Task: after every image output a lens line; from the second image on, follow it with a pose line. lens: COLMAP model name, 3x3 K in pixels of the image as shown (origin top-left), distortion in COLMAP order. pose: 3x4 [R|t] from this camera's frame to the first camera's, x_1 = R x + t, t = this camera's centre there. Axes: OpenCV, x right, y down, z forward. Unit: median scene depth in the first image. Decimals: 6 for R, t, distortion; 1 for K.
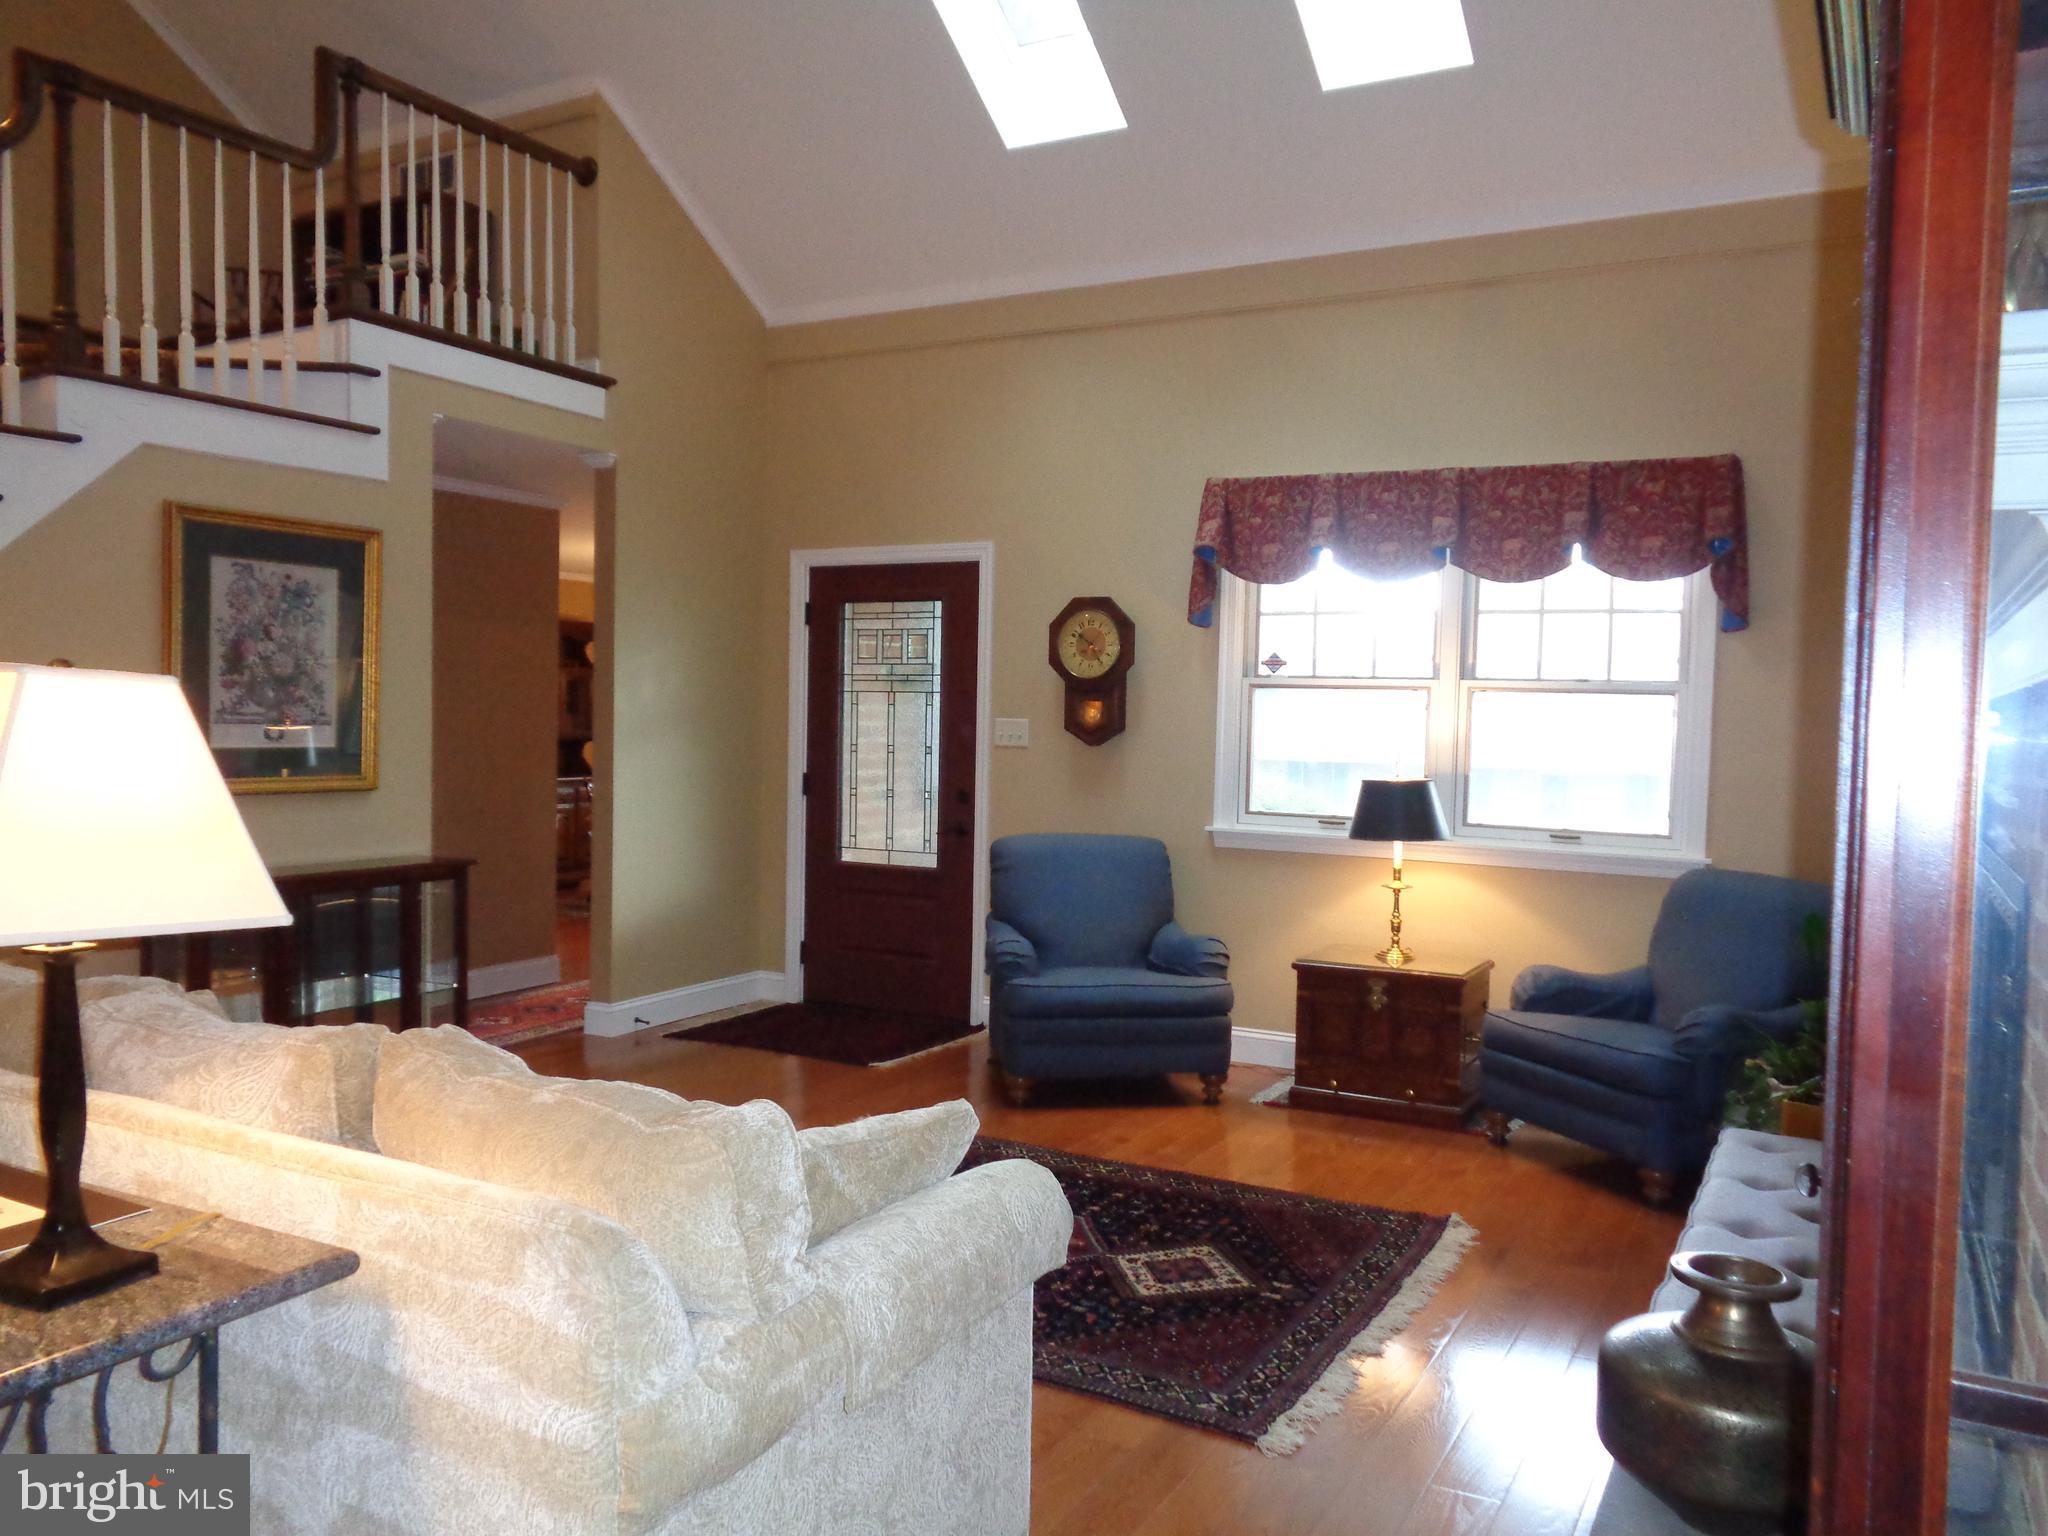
lens RADIAL K [[1533.7, 0, 1025.3], [0, 1533.7, 770.0], [0, 0, 1]] dist [-0.002878, 0.014070]
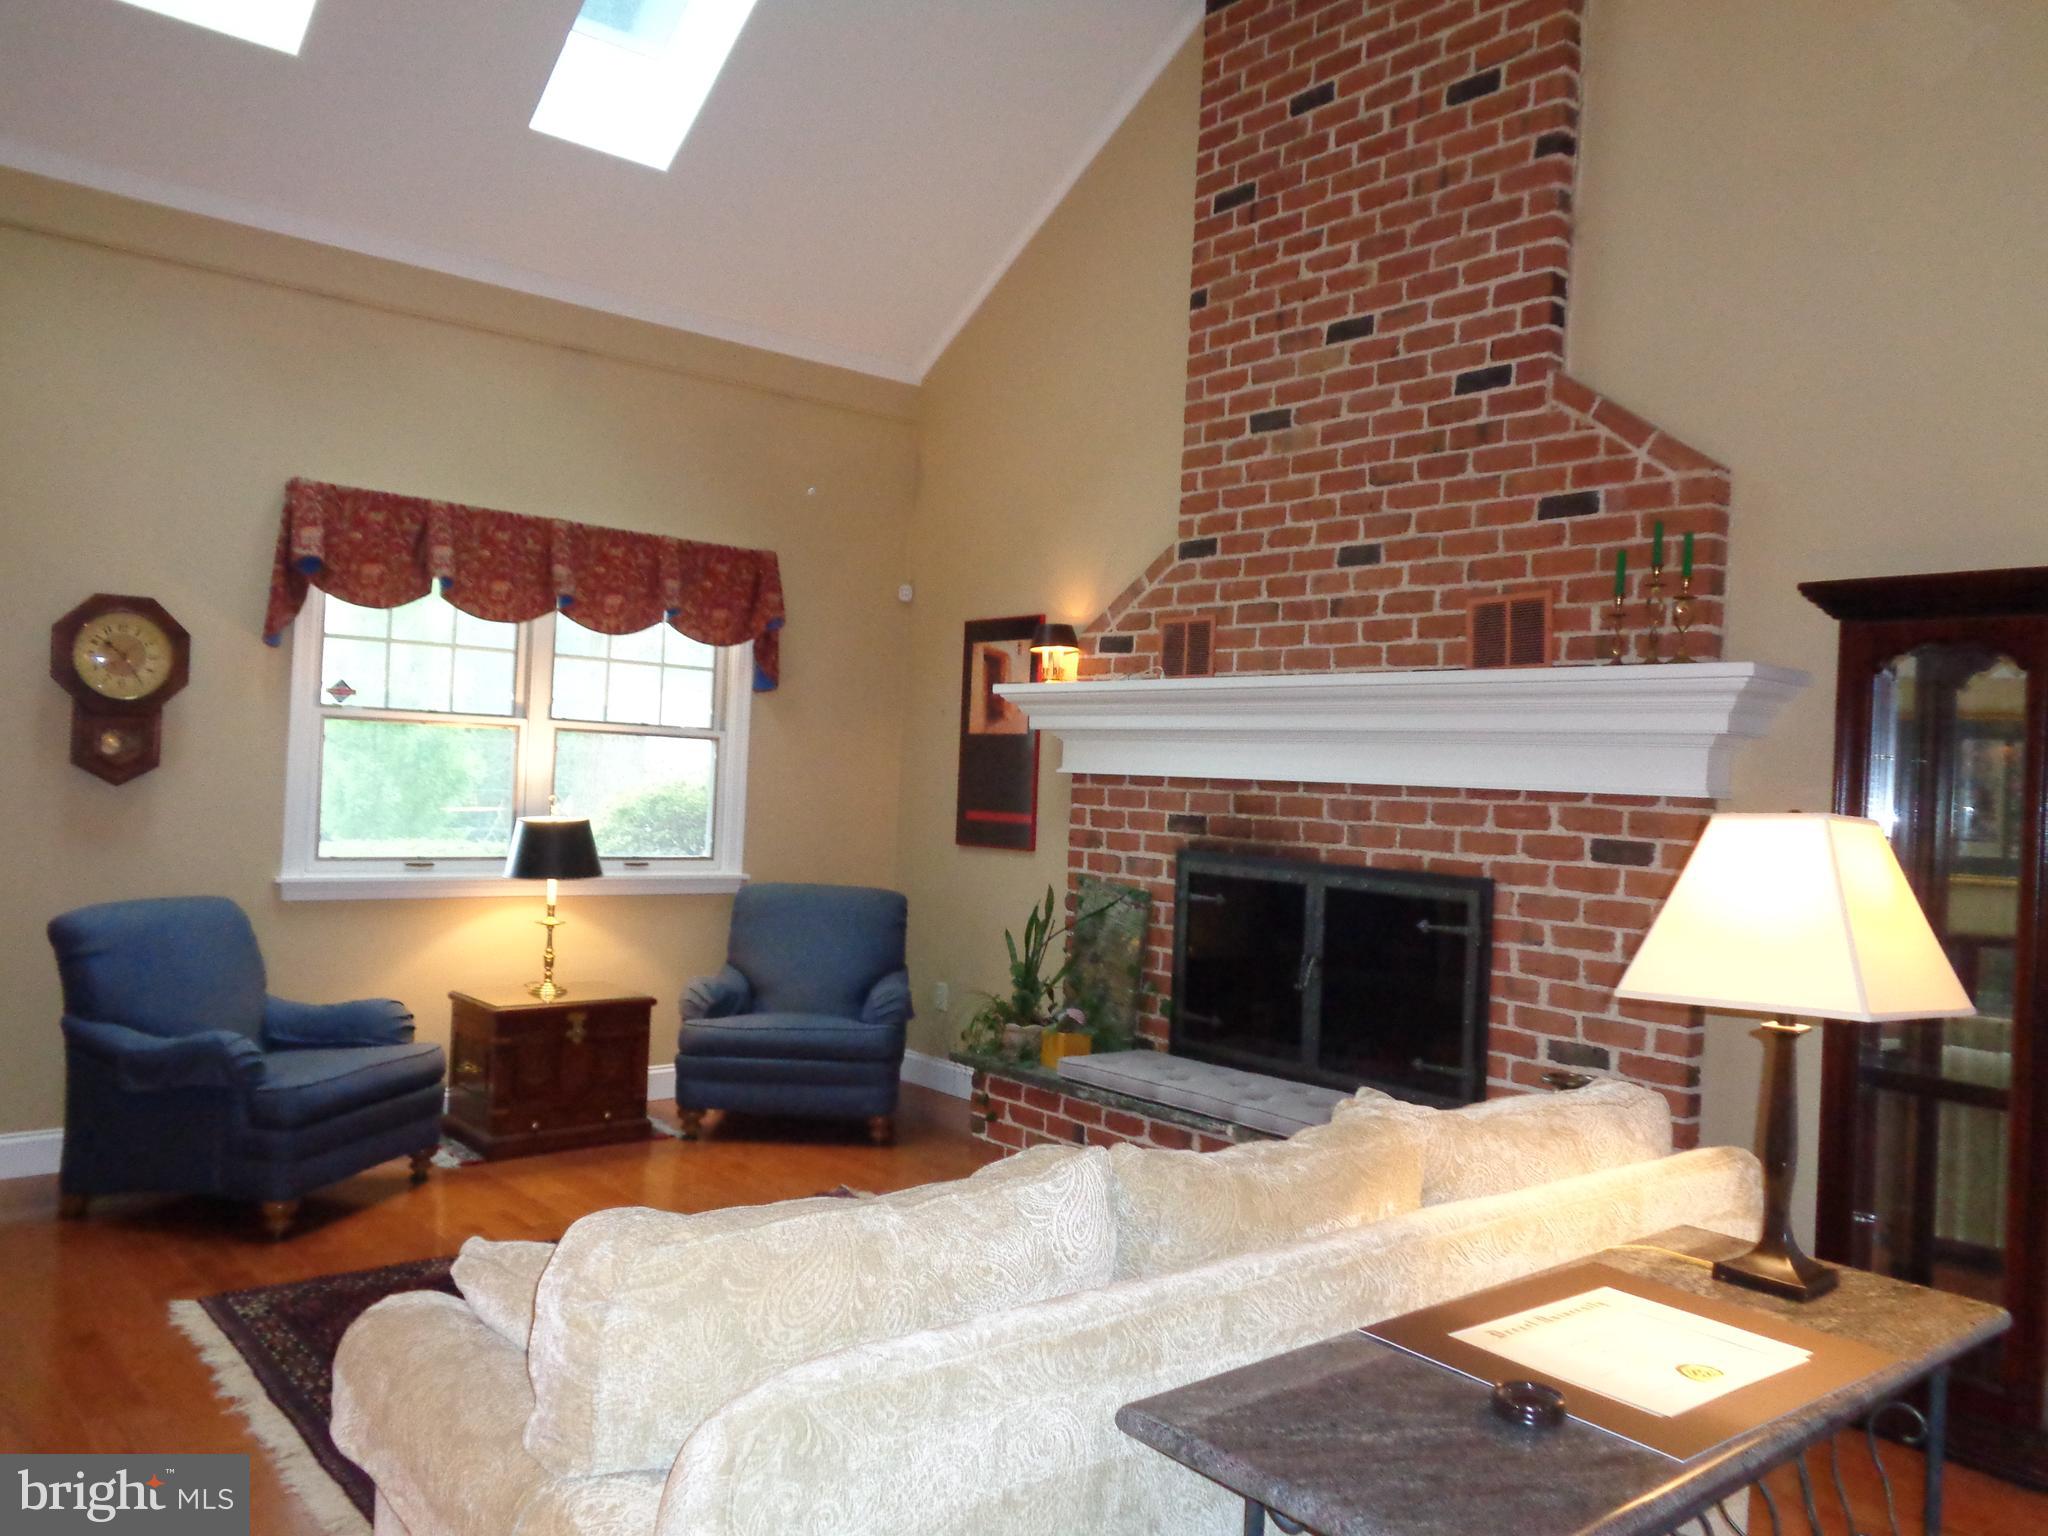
lens RADIAL K [[1533.7, 0, 1026.0], [0, 1533.7, 767.8], [0, 0, 1]] dist [-0.002878, 0.014070]
pose [[0.353146, -0.005863, 0.935550, -0.550928], [0.000952, 0.999982, 0.005908, -0.030618], [-0.935568, -0.001196, 0.353145, 0.309638]]
